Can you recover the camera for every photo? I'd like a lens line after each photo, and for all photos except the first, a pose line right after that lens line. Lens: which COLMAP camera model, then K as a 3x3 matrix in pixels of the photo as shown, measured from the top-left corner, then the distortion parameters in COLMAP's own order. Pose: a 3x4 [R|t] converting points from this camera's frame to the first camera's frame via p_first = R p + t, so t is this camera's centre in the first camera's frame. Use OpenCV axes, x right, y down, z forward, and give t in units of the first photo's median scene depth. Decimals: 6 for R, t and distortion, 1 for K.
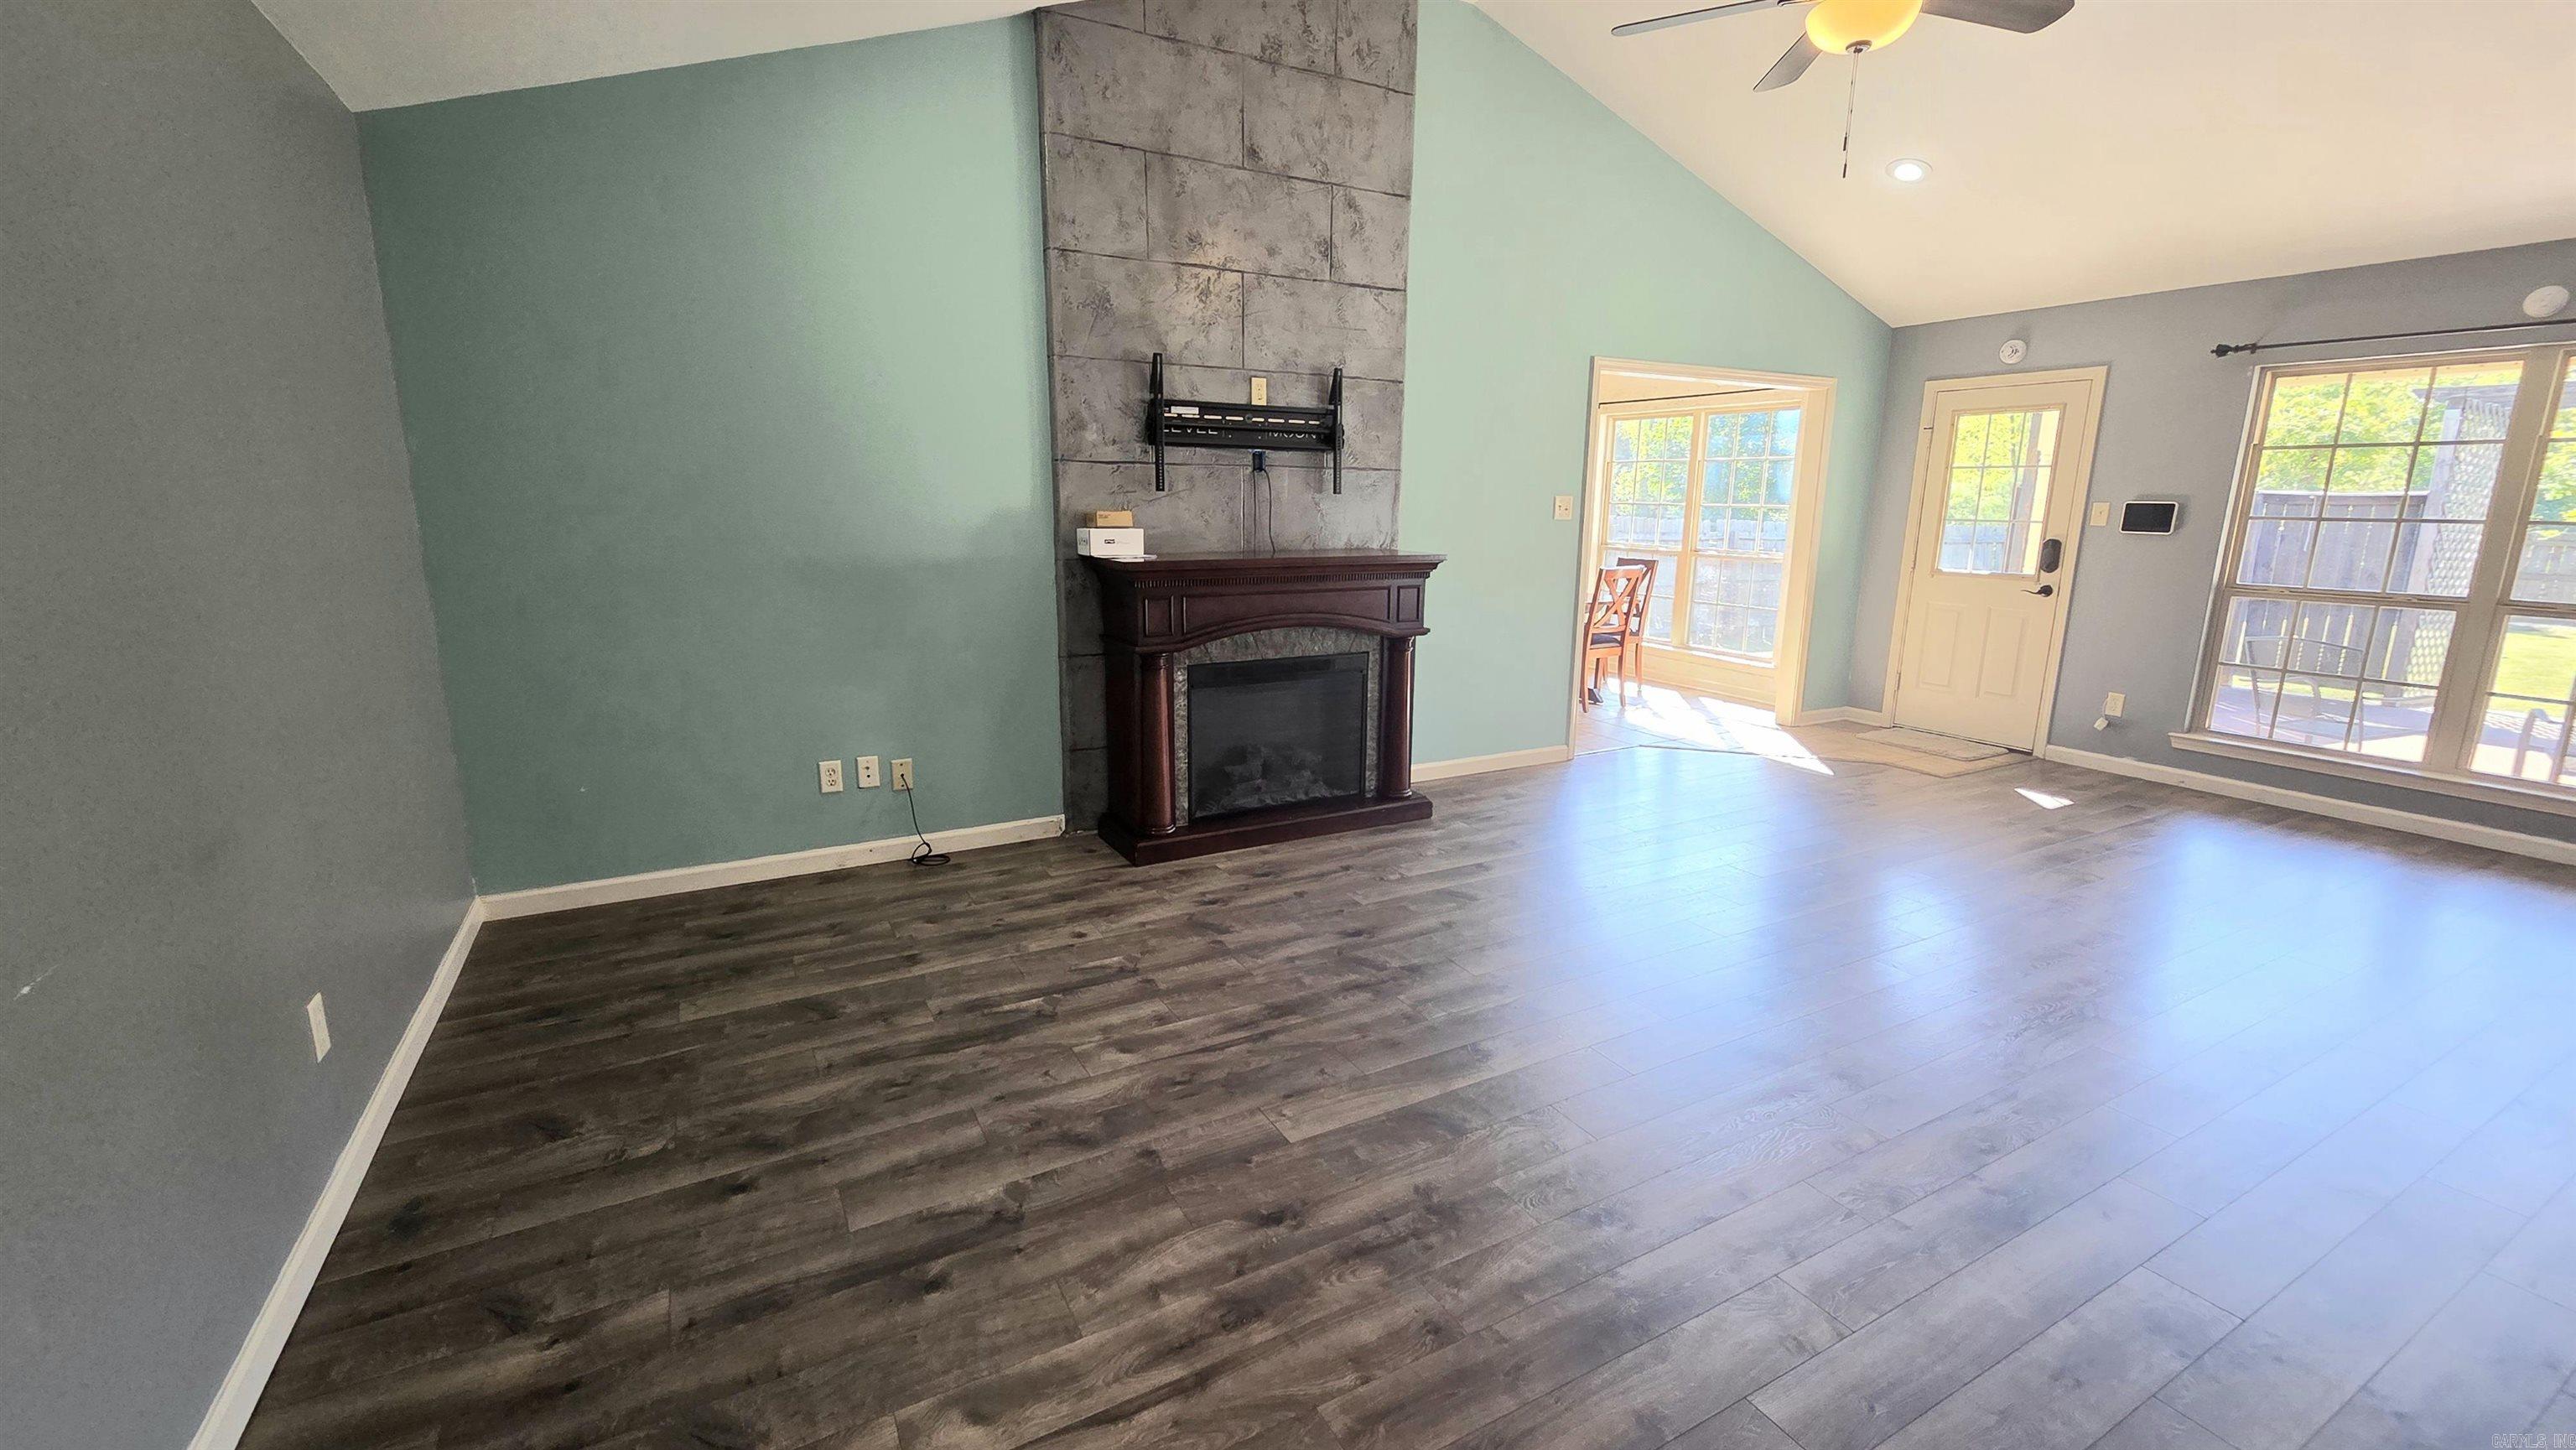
lens RADIAL K [[1049.6, 0, 1287.8], [0, 1049.6, 713.6], [0, 0, 1]] dist [0.000618, -0.000141]
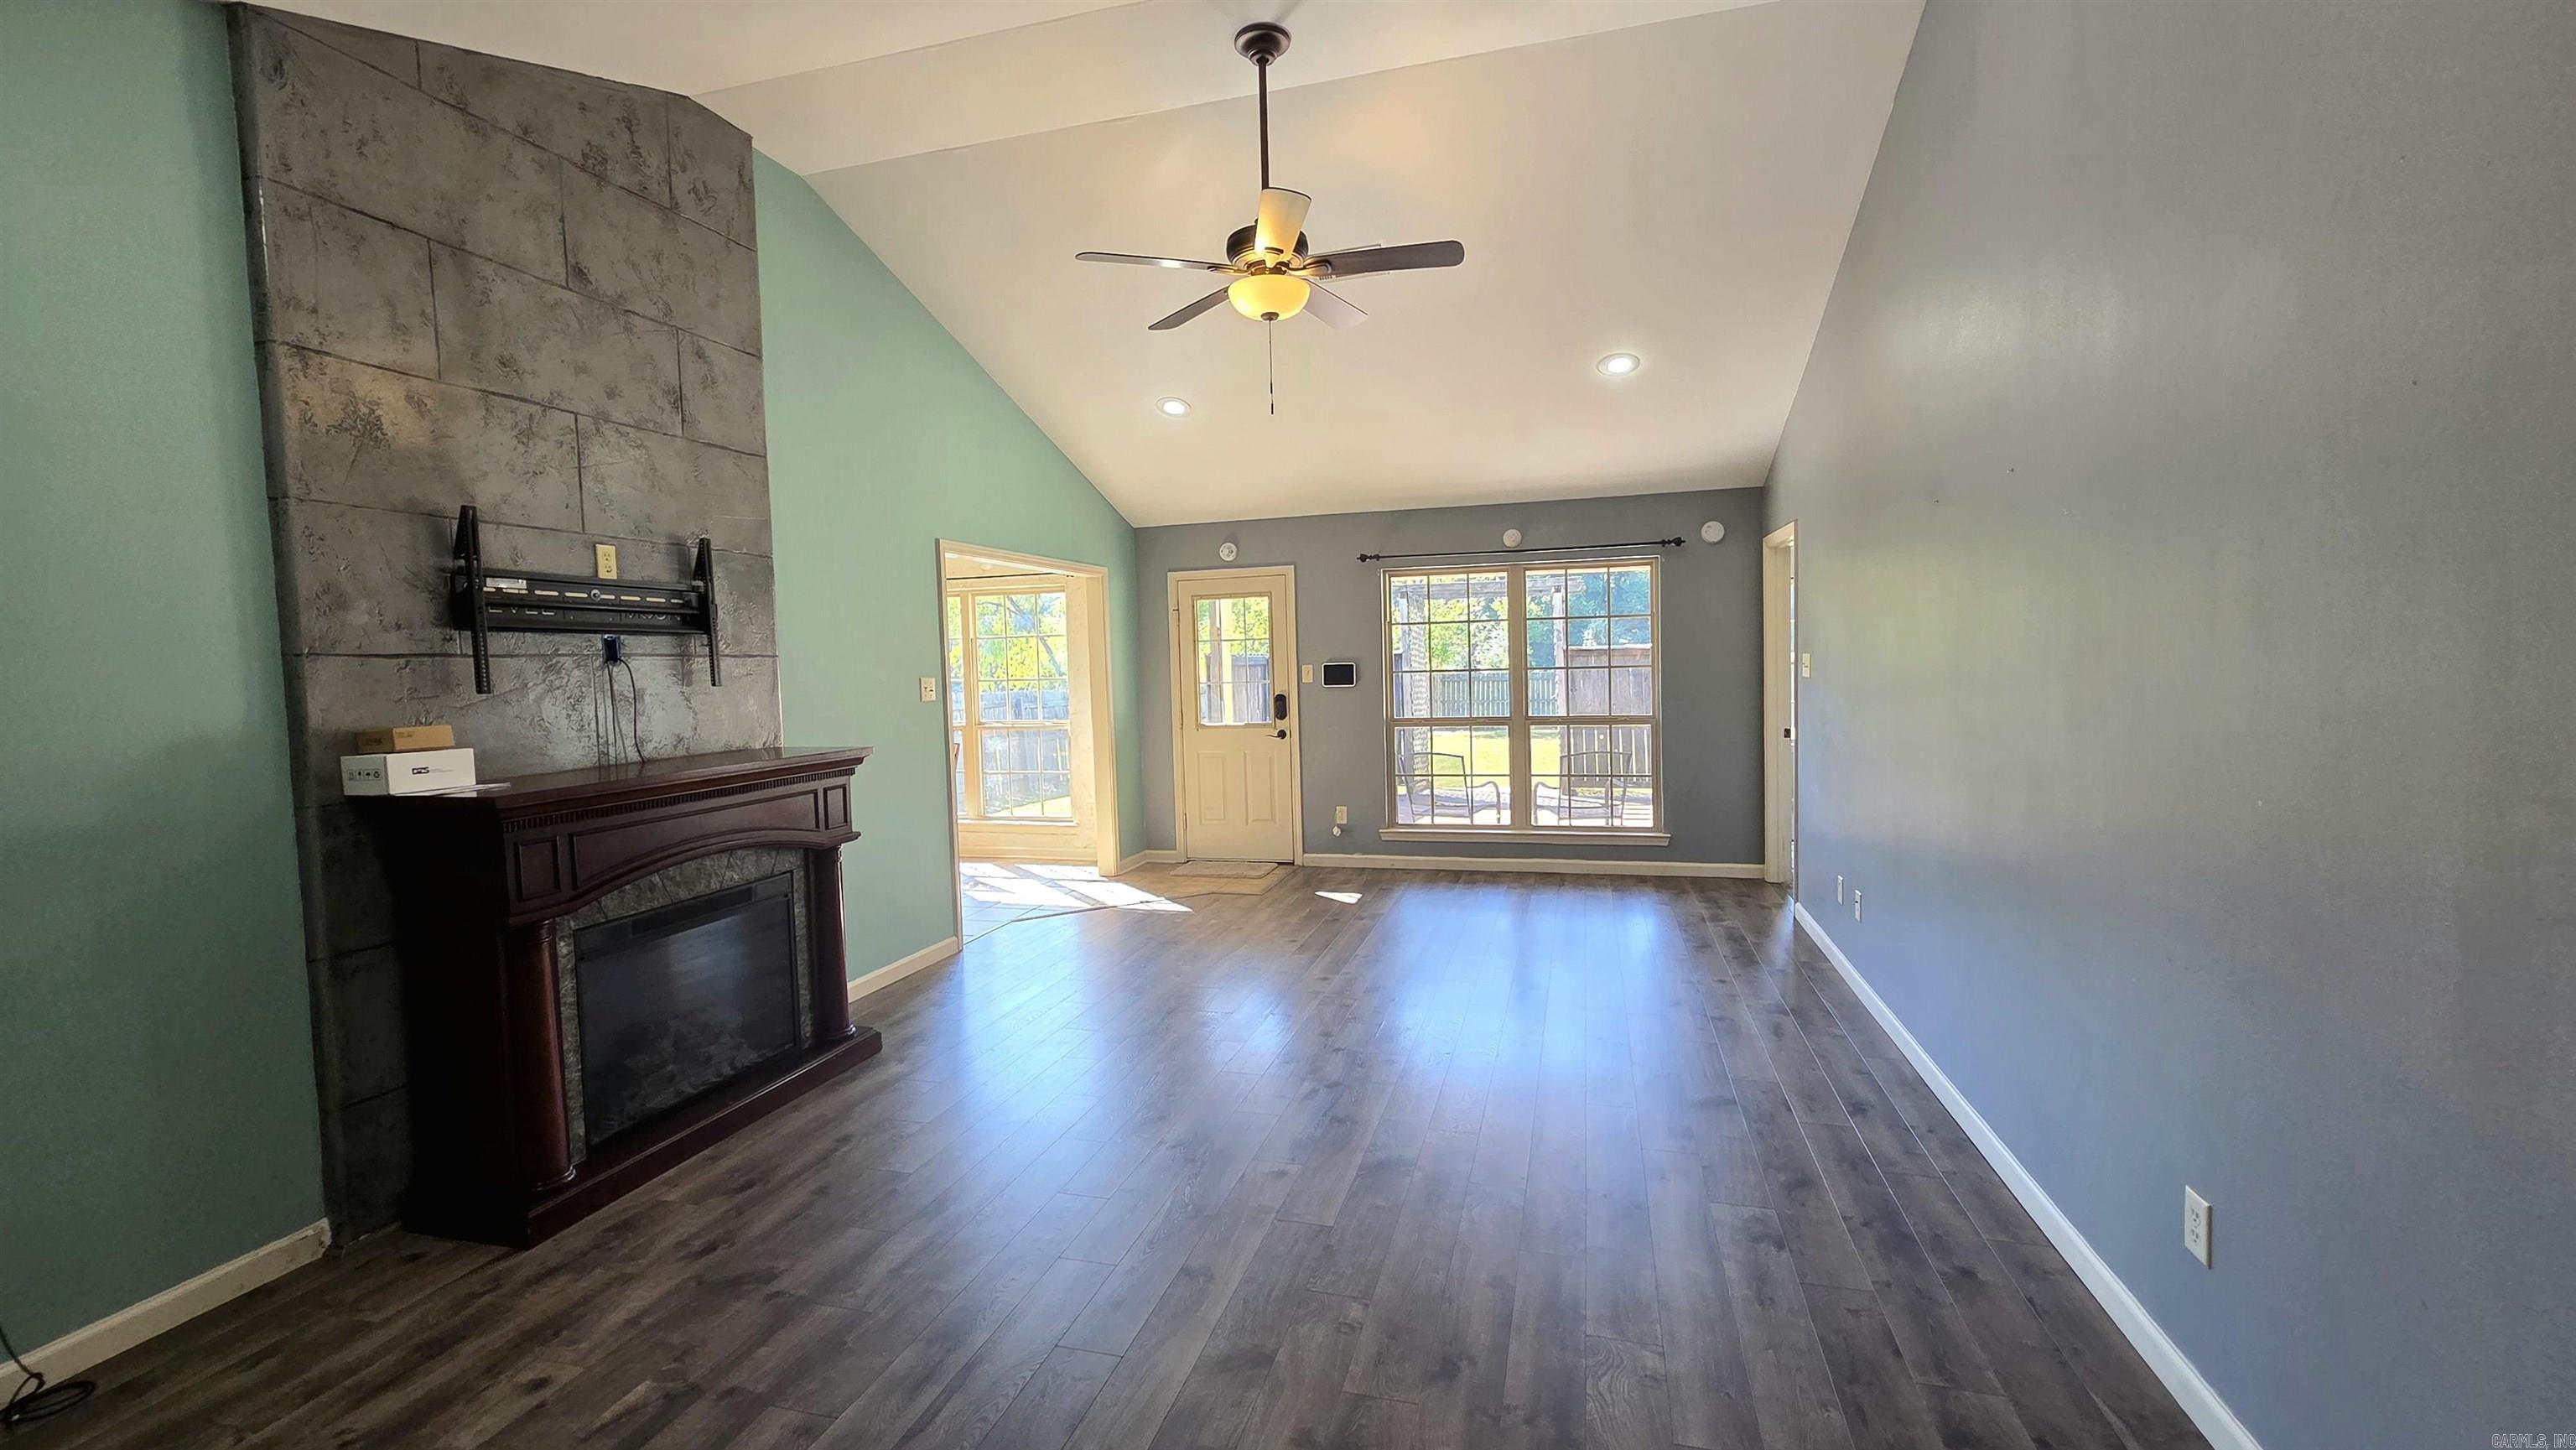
lens RADIAL K [[1049.6, 0, 1287.8], [0, 1049.6, 713.6], [0, 0, 1]] dist [0.000618, -0.000141]
pose [[0.704302, -0.065726, 0.706851, -0.236369], [0.180379, 0.979595, -0.088642, -0.037544], [-0.686601, 0.189932, 0.701787, 0.131568]]
